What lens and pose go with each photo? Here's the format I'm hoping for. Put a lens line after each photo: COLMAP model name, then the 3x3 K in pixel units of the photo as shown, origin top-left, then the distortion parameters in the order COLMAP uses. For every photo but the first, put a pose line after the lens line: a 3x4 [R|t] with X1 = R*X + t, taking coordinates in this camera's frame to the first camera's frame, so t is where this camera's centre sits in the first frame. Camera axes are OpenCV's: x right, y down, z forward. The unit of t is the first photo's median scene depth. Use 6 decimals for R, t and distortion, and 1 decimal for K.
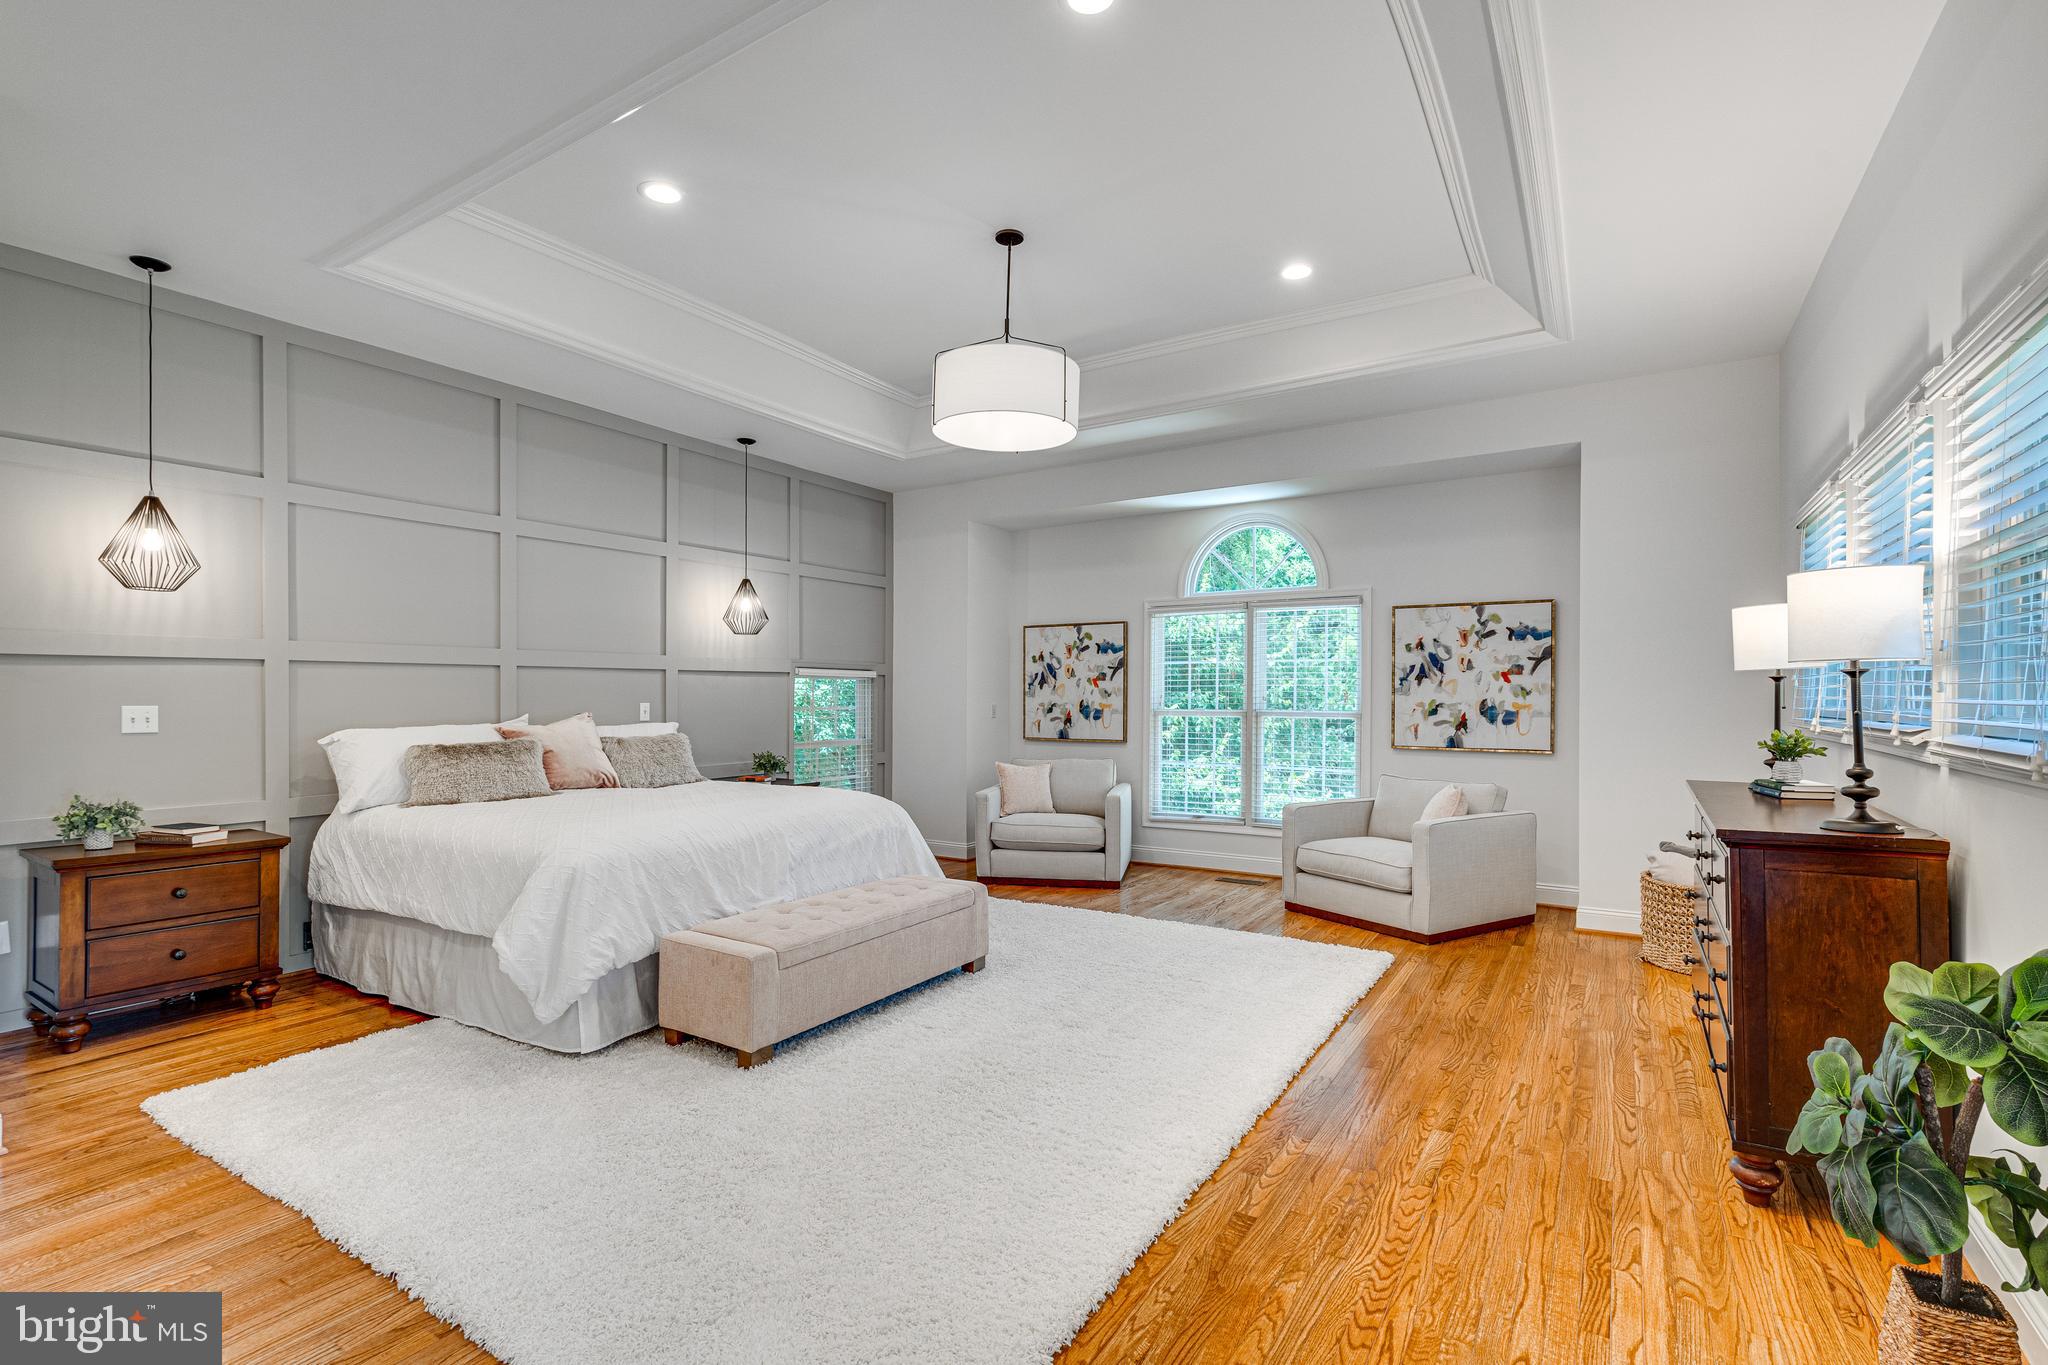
lens RADIAL K [[938.5, 0, 1022.5], [0, 938.5, 691.6], [0, 0, 1]] dist [-0.004087, -0.000223]
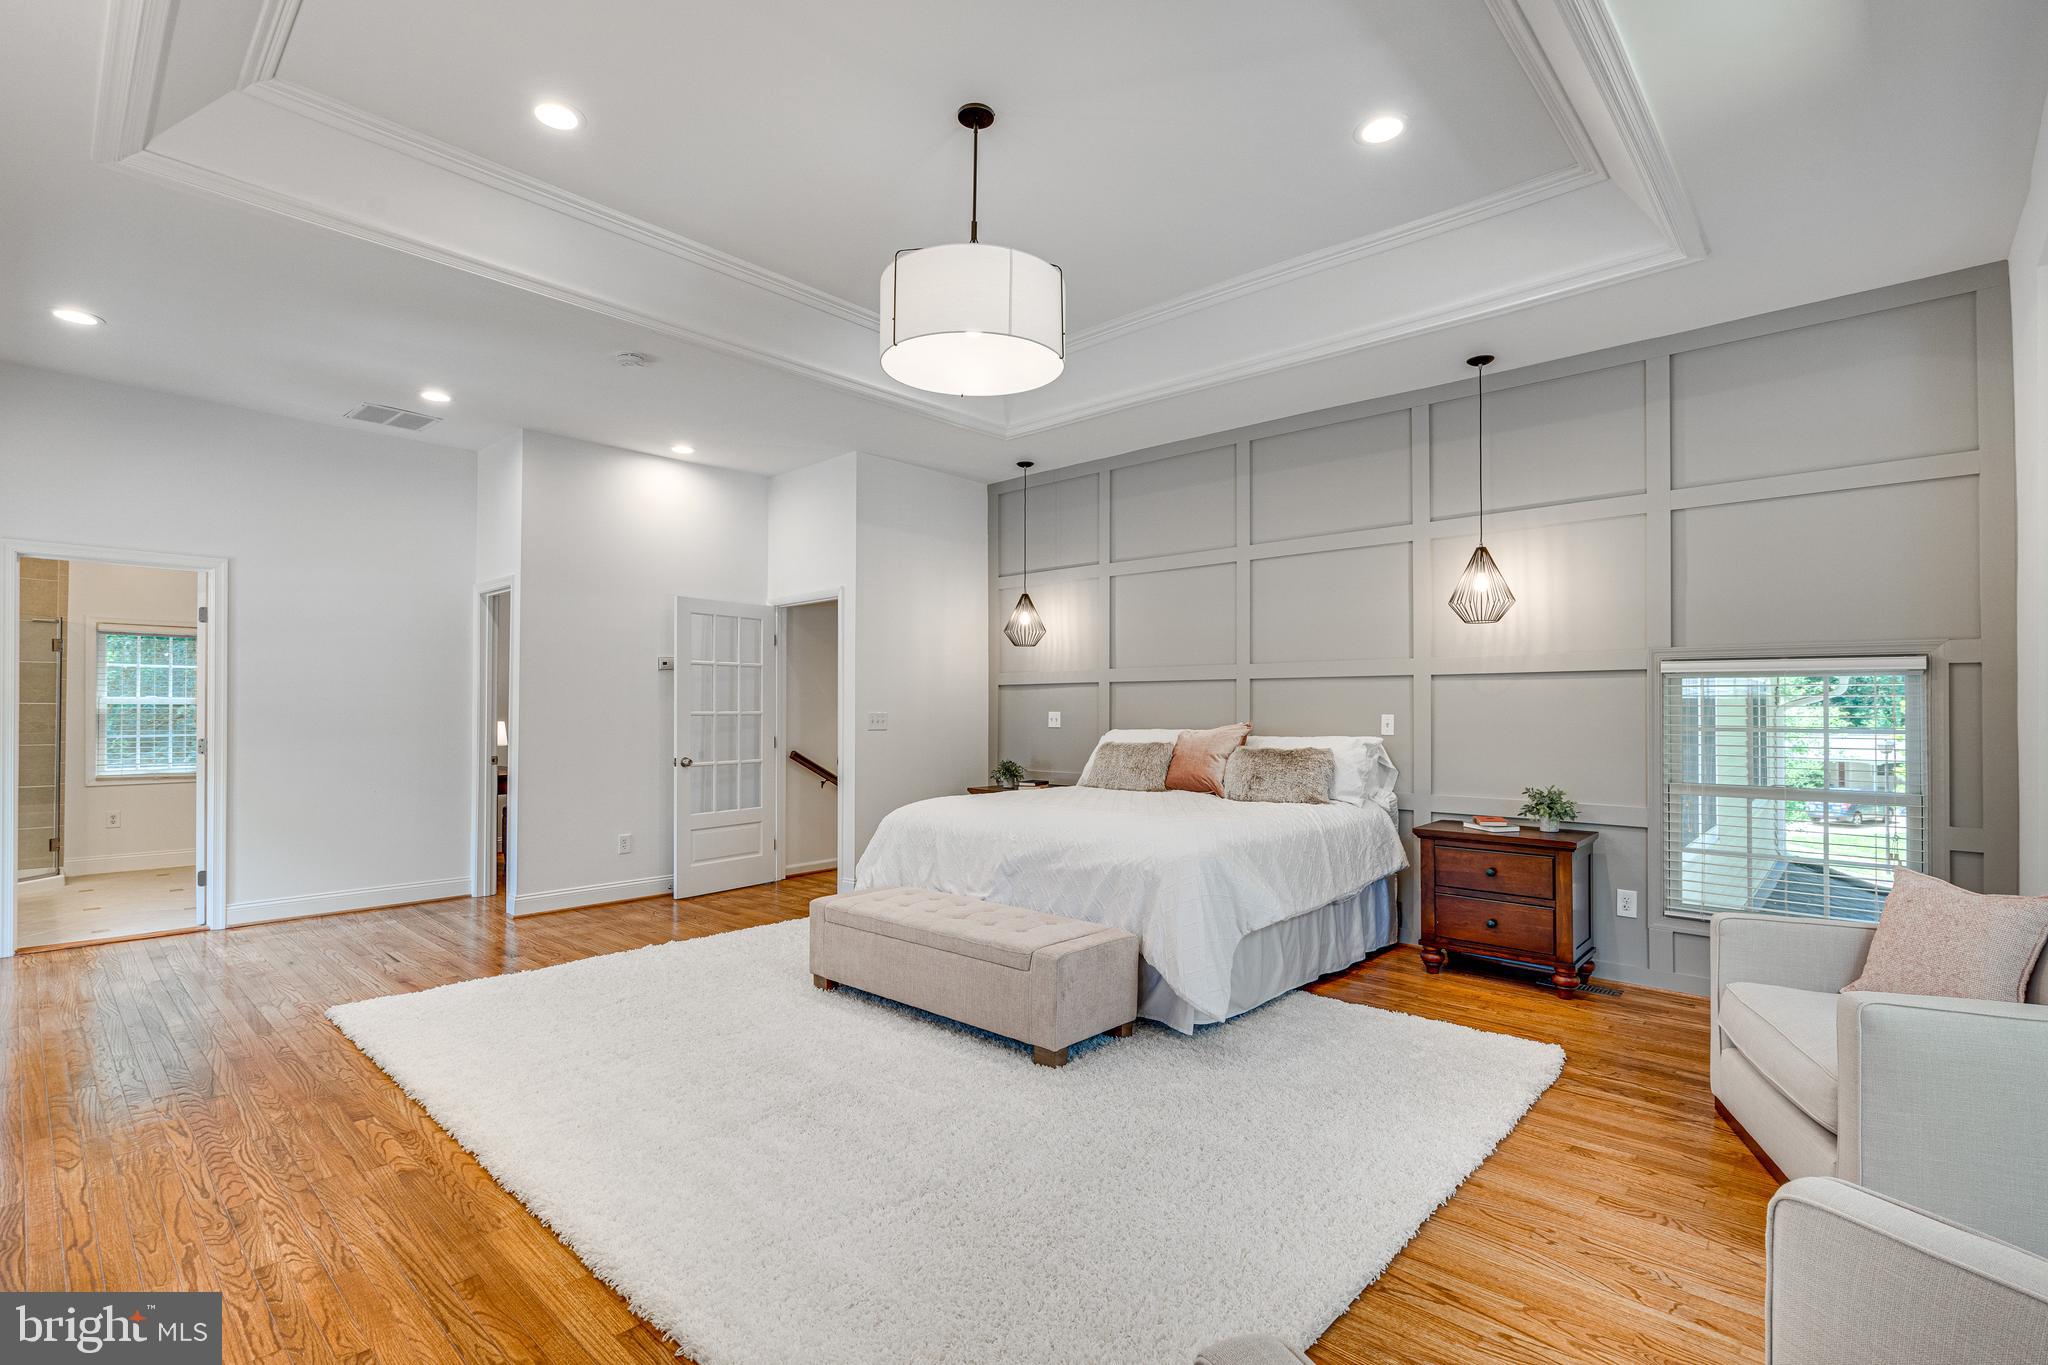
lens RADIAL K [[939.4, 0, 1030.4], [0, 939.4, 699.0], [0, 0, 1]] dist [-0.001664, 0.000605]
pose [[-0.174240, -0.010884, -0.984643, 0.743648], [0.000747, 0.999937, -0.011185, 0.010355], [0.984703, -0.002684, -0.174221, 1.181430]]
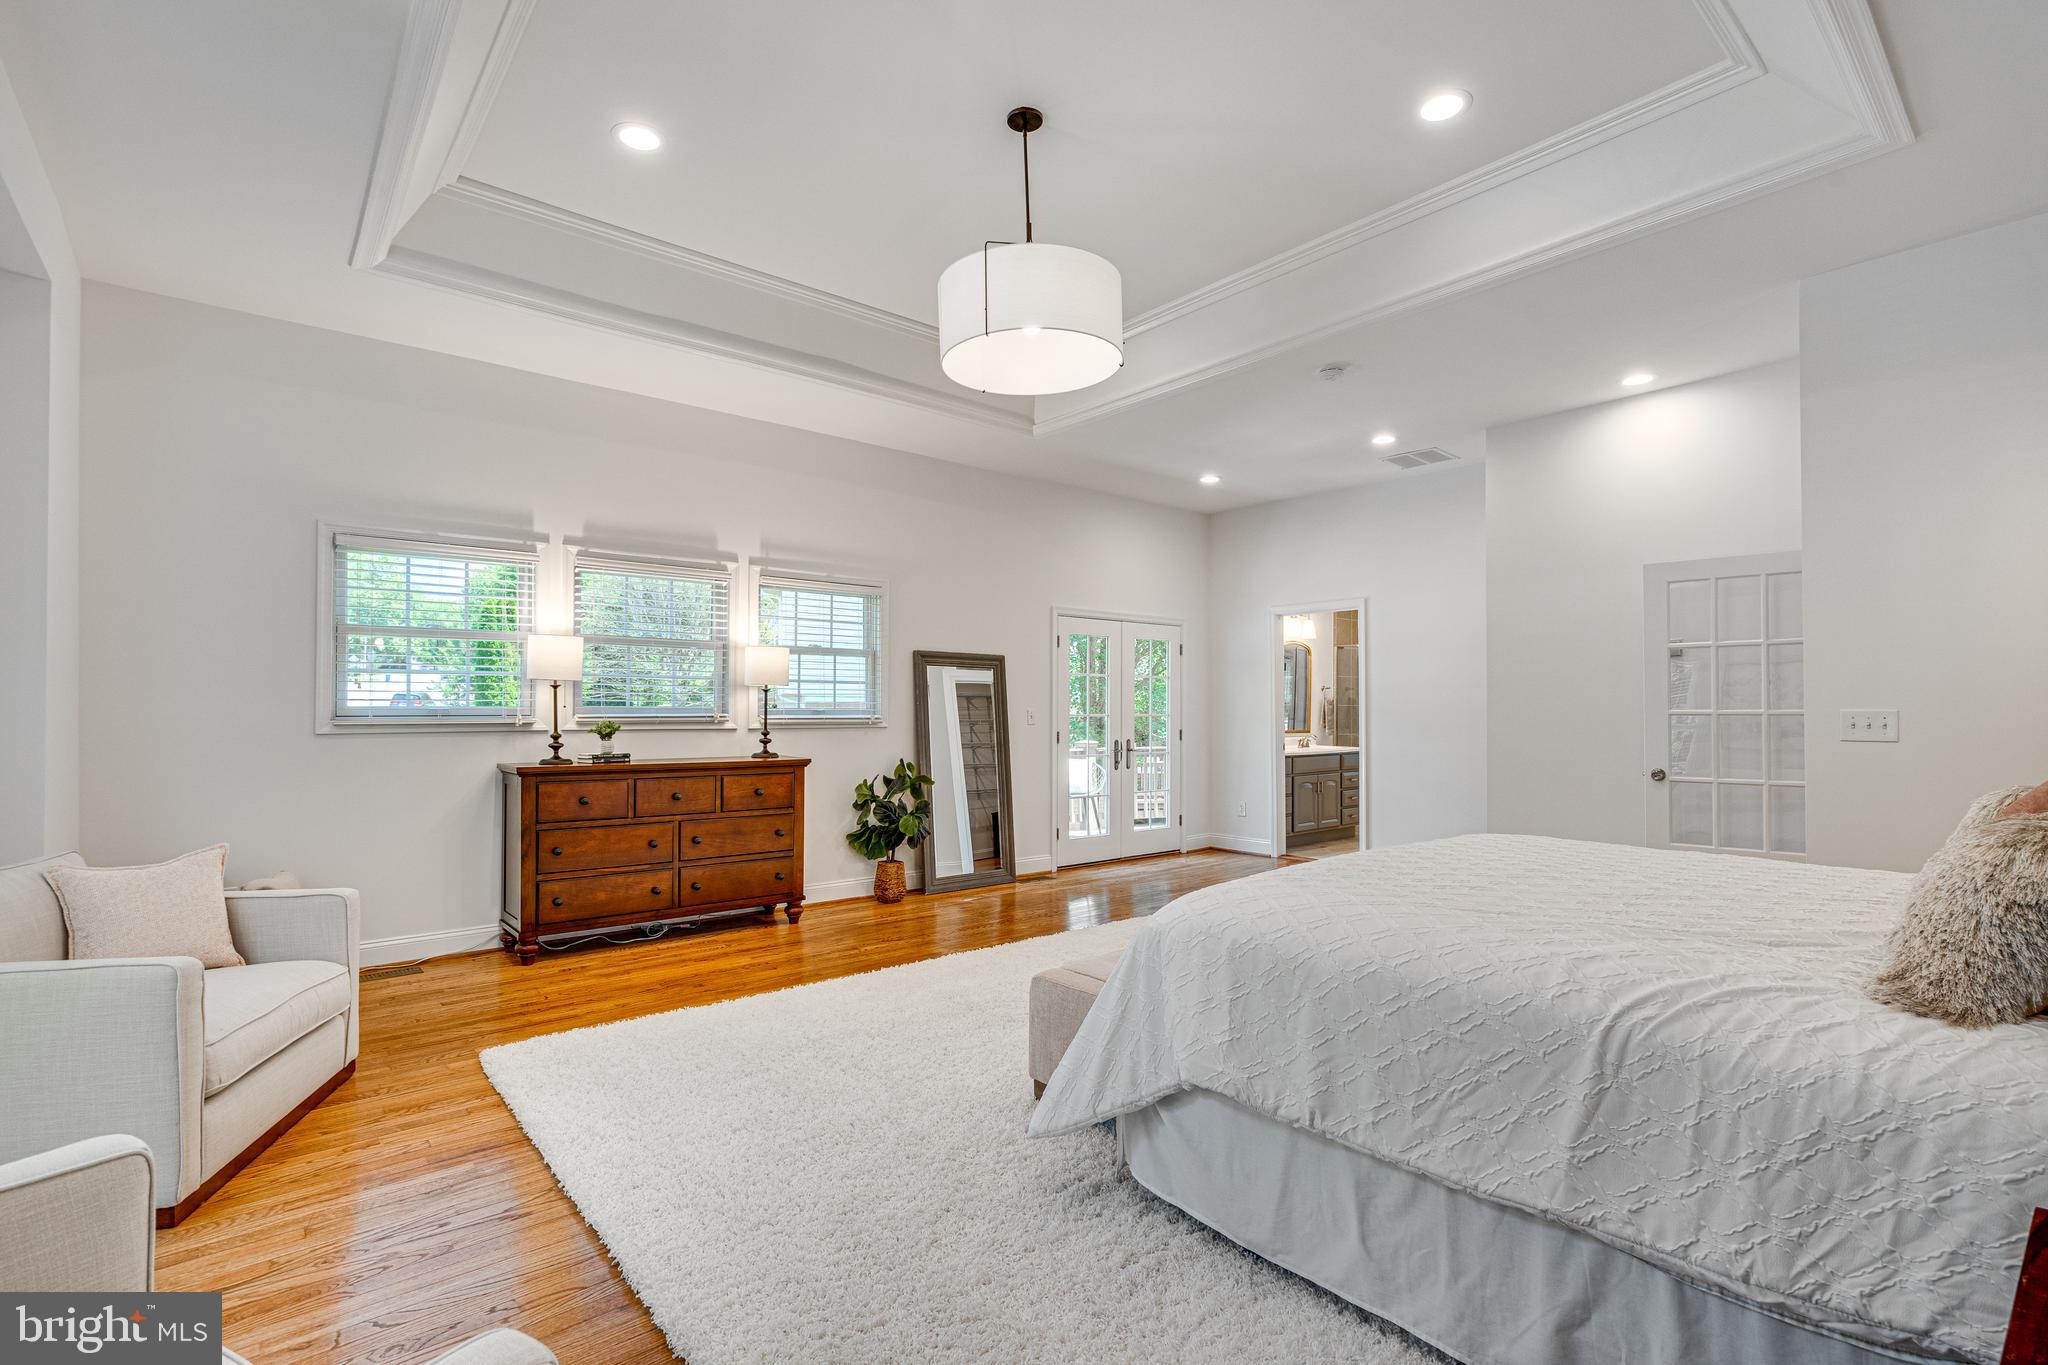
lens RADIAL K [[952.2, 0, 1011.9], [0, 952.2, 696.0], [0, 0, 1]] dist [-0.000124, -0.000443]
pose [[-0.951313, 0.002457, 0.308218, -0.251261], [-0.002484, 0.999875, -0.015637, 0.017324], [-0.308218, -0.015641, -0.951187, 1.767074]]
